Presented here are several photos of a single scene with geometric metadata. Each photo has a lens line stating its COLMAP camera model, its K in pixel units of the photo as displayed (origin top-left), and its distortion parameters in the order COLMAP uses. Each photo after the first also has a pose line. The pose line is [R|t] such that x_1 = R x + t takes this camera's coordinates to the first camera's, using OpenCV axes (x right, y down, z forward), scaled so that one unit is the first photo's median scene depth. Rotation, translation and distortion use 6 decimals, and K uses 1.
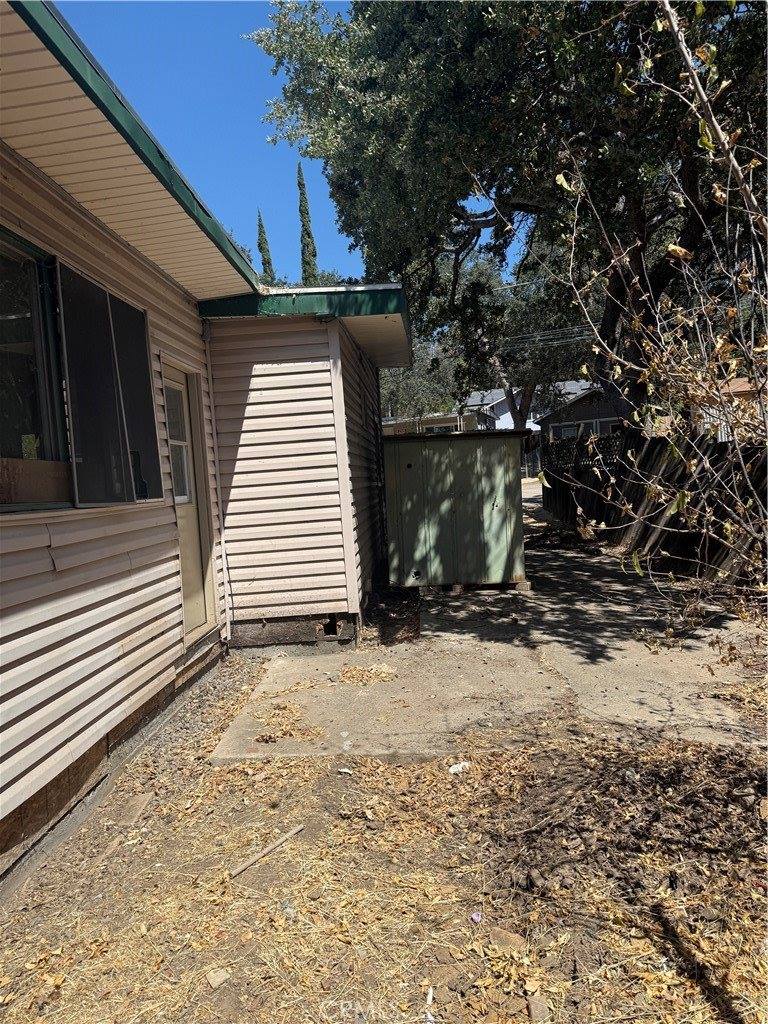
lens RADIAL K [[720.8, 0, 377.8], [0, 720.8, 521.3], [0, 0, 1]] dist [0.065968, -0.079413]
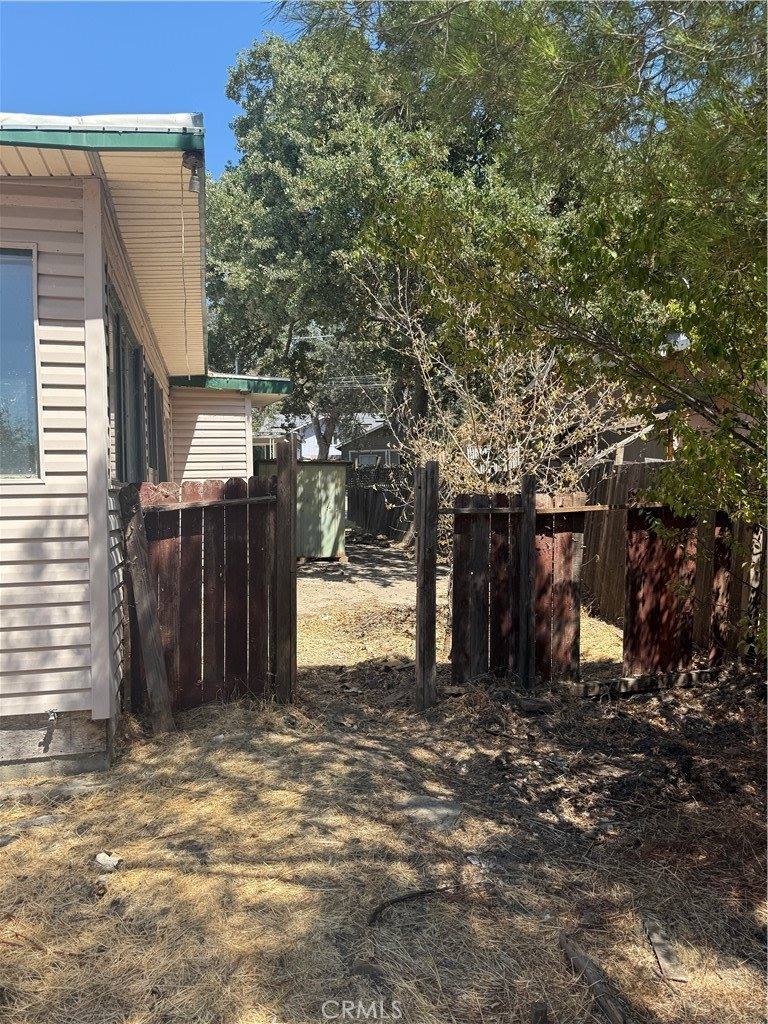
lens RADIAL K [[720.8, 0, 377.8], [0, 720.8, 521.3], [0, 0, 1]] dist [0.065968, -0.079413]
pose [[0.959249, 0.042029, 0.279418, -0.176652], [-0.035227, 0.998949, -0.029324, 0.050334], [-0.280357, 0.018286, 0.959722, -0.558272]]
